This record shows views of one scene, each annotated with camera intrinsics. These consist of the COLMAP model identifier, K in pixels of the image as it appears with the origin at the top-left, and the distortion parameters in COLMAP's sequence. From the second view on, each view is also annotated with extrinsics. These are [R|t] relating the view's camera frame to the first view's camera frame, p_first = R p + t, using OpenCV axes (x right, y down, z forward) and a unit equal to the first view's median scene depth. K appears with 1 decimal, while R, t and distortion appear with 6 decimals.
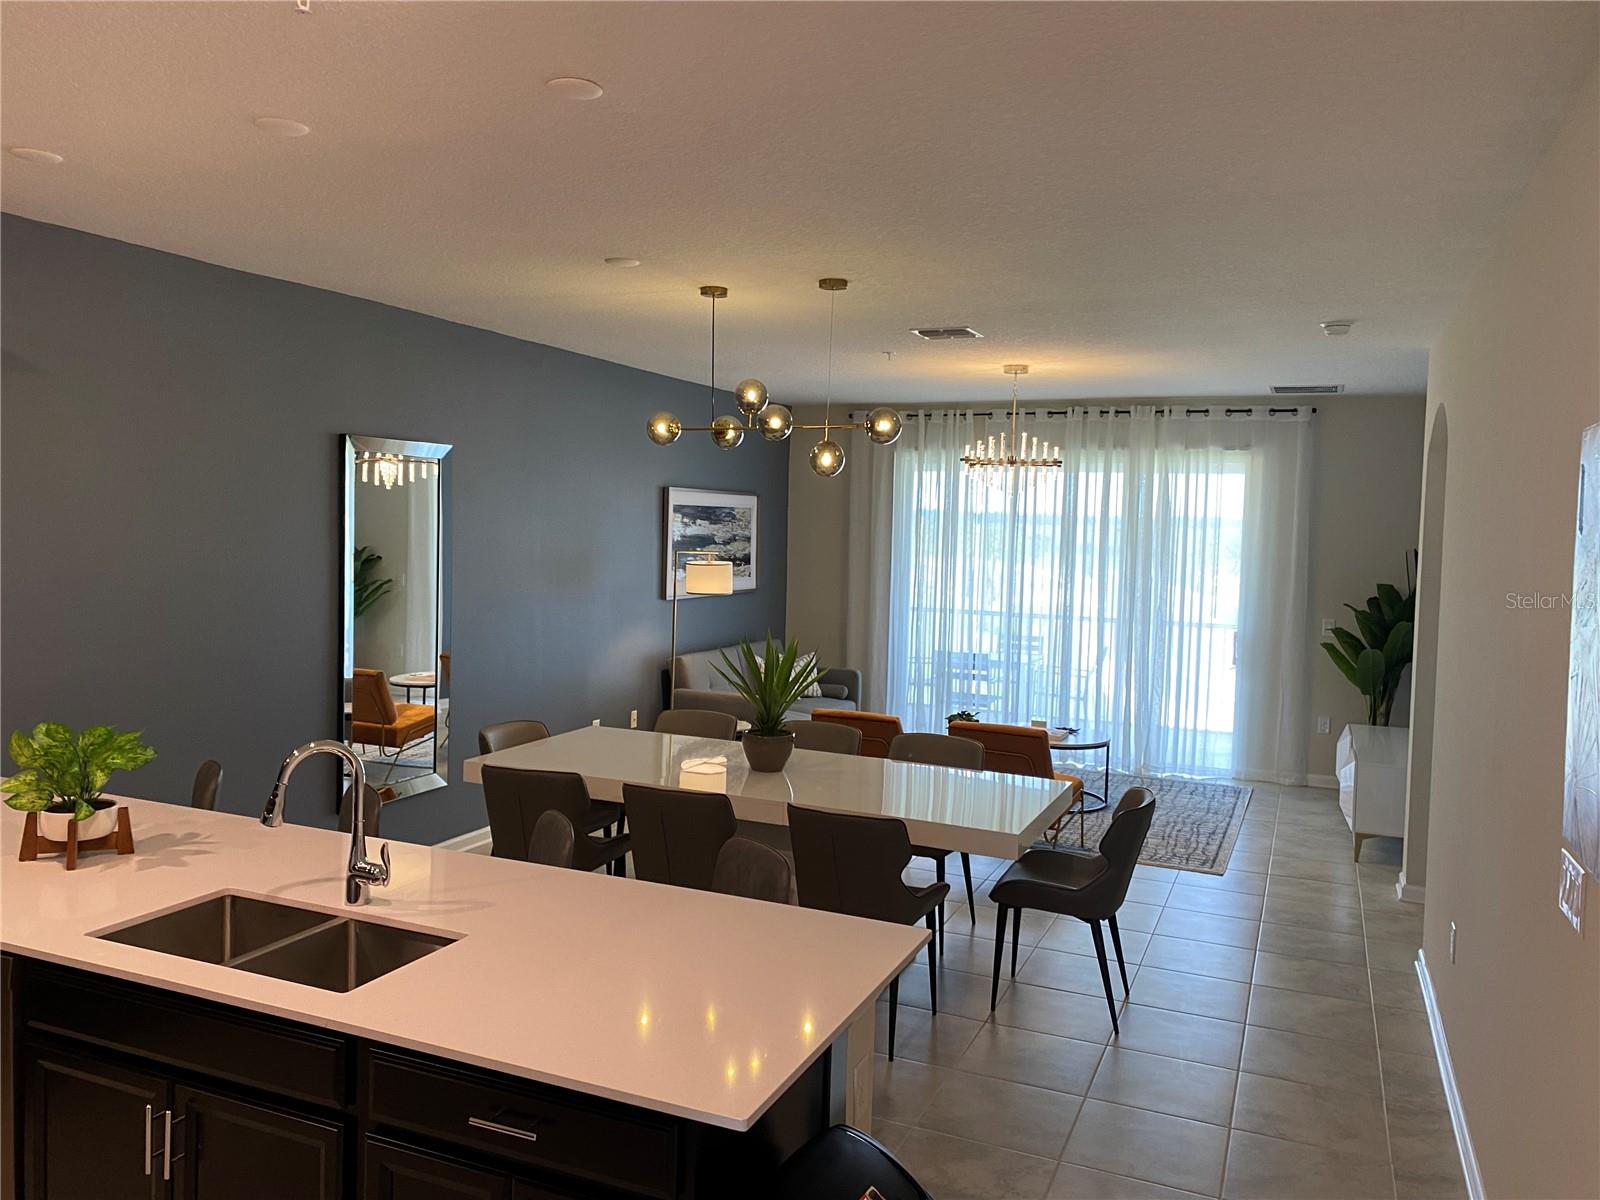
lens RADIAL K [[1216.5, 0, 794.1], [0, 1216.5, 579.3], [0, 0, 1]] dist [0.073886, -0.075864]
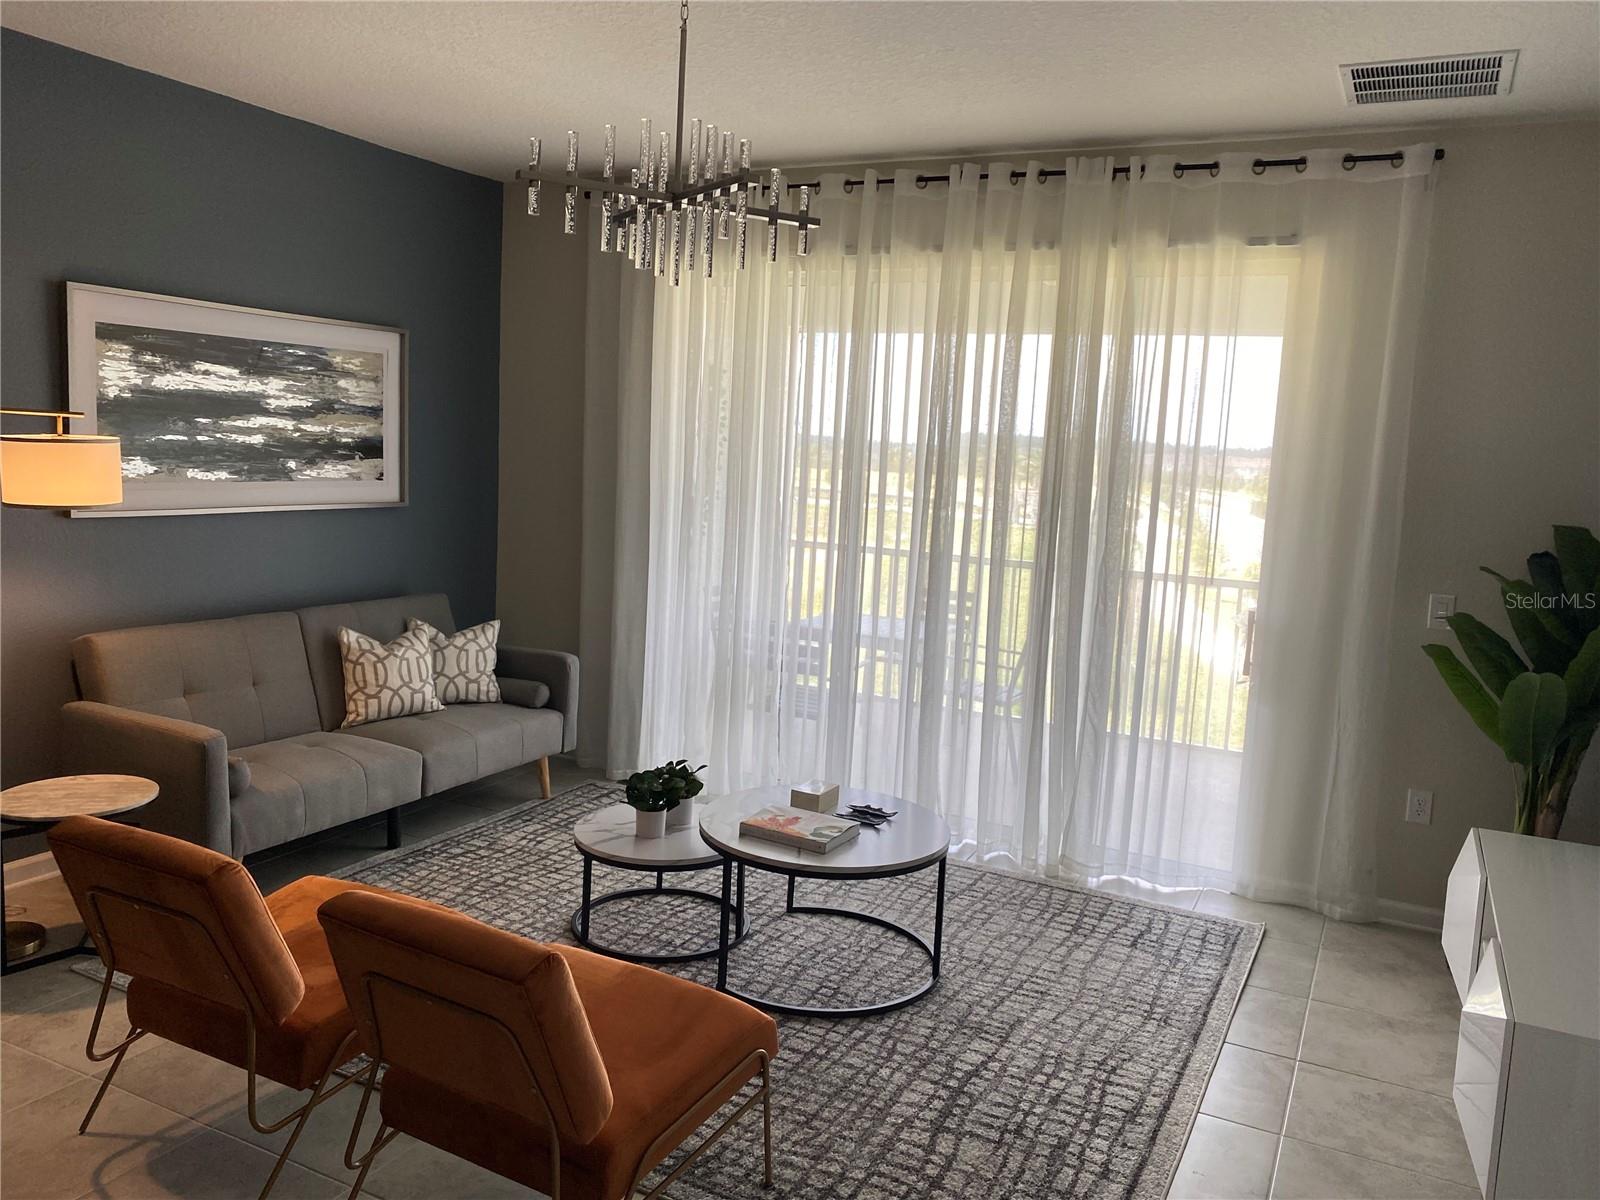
lens RADIAL K [[1248.8, 0, 806.0], [0, 1248.8, 578.9], [0, 0, 1]] dist [0.041652, 0.003882]
pose [[0.998450, 0.030149, -0.046782, 0.200878], [-0.027120, 0.997577, 0.064069, 0.000912], [0.048600, -0.062701, 0.996848, 0.476537]]
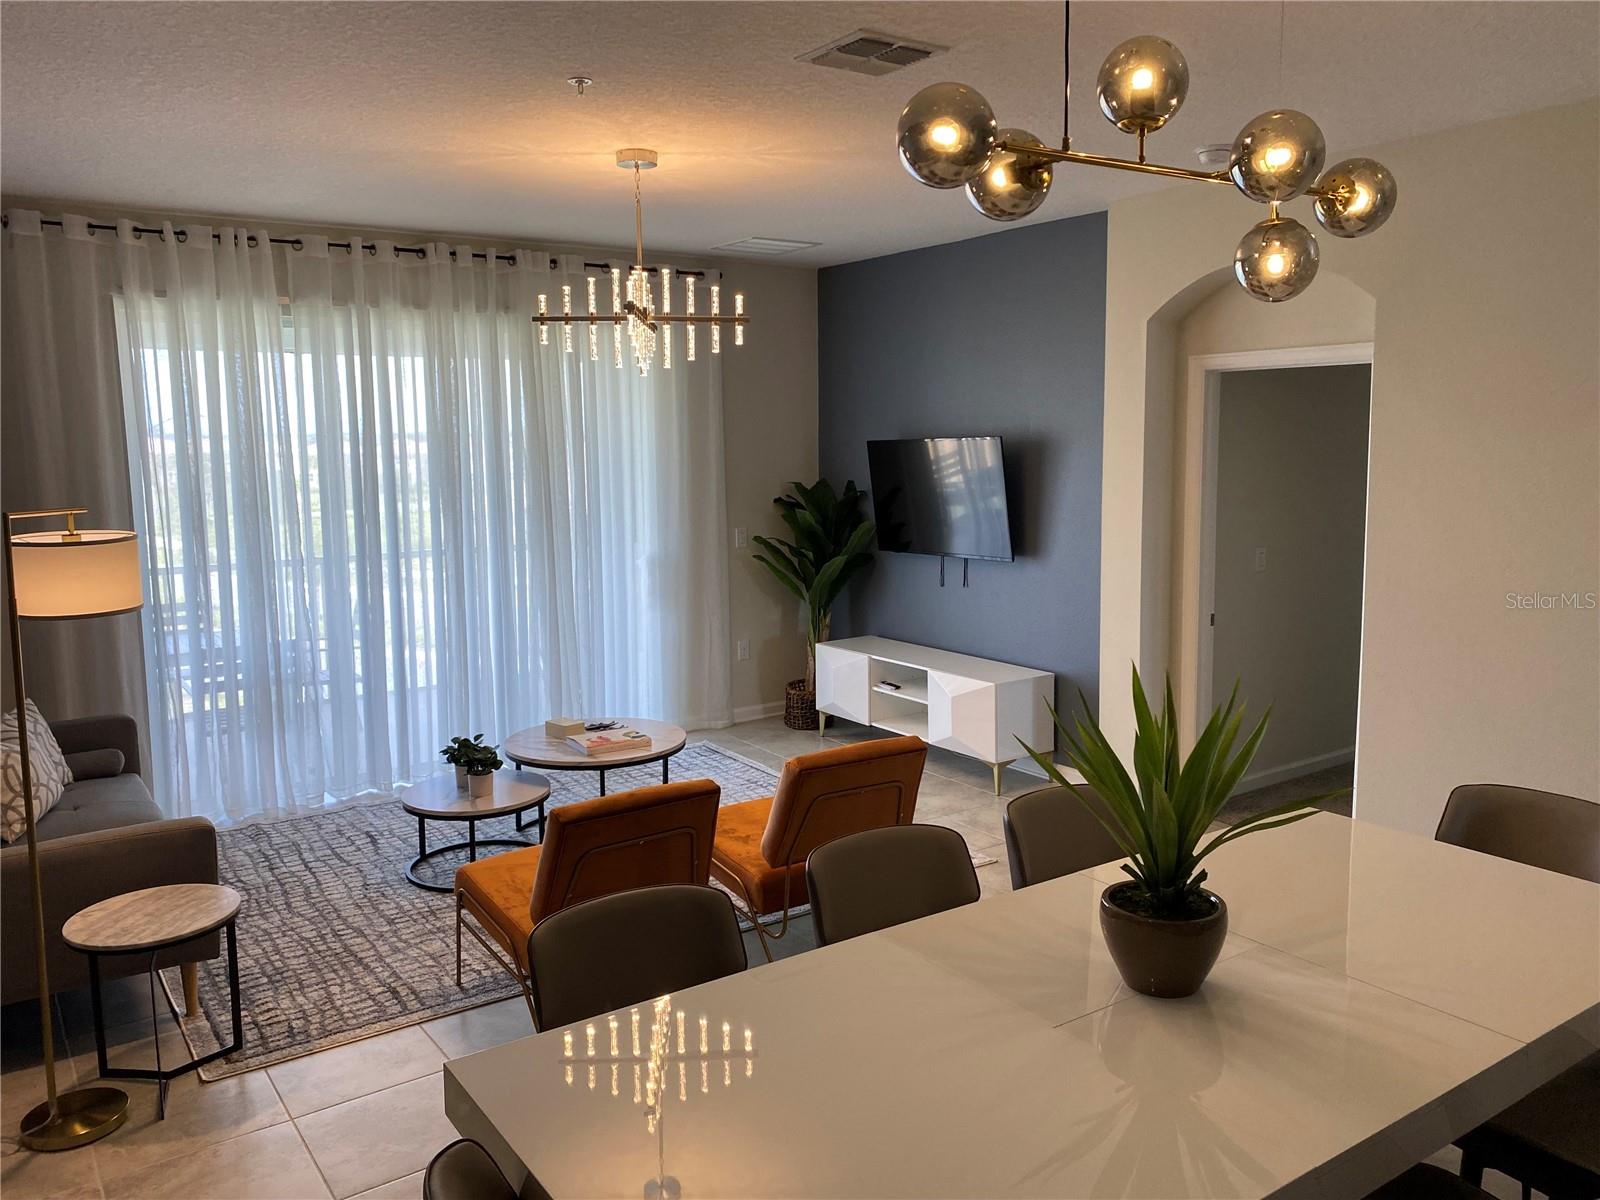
lens RADIAL K [[1216.5, 0, 794.1], [0, 1216.5, 579.3], [0, 0, 1]] dist [0.073886, -0.075864]
pose [[0.530059, -0.136398, 0.836919, -0.254252], [0.070186, 0.990649, 0.117000, -0.027412], [-0.845051, -0.003277, 0.534676, 0.505971]]
